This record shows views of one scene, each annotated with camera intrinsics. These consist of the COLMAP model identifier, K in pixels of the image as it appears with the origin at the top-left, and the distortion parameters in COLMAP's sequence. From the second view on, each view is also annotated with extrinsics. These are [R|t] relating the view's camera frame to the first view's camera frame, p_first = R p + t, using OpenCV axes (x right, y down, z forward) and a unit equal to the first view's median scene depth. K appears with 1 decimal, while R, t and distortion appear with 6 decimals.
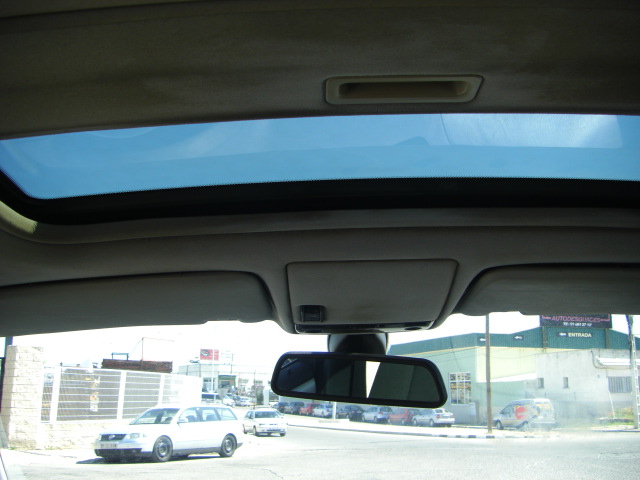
lens RADIAL K [[723.9, 0, 320.0], [0, 723.9, 240.0], [0, 0, 1]] dist [-0.192918, 0.223388]
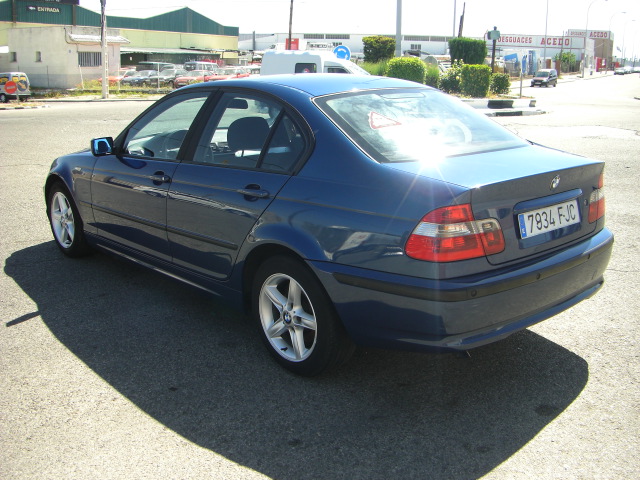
lens RADIAL K [[712.1, 0, 320.0], [0, 712.1, 240.0], [0, 0, 1]] dist [-0.129232, 0.004259]
pose [[0.744633, -0.153757, 0.649524, -0.113751], [-0.153867, 0.907357, 0.391189, -0.039890], [-0.649498, -0.391232, 0.651989, -0.125030]]
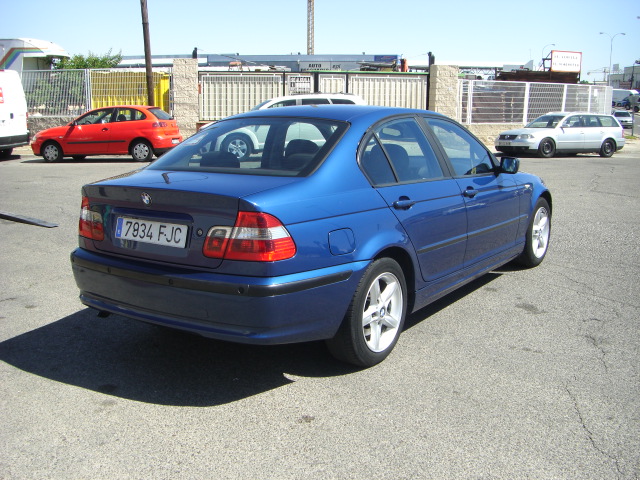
lens RADIAL K [[723.9, 0, 320.0], [0, 723.9, 240.0], [0, 0, 1]] dist [-0.192918, 0.223388]
pose [[0.823481, 0.118794, -0.554768, 0.112471], [0.116562, 0.921548, 0.370355, -0.046500], [0.555241, -0.369645, 0.745030, -0.154445]]
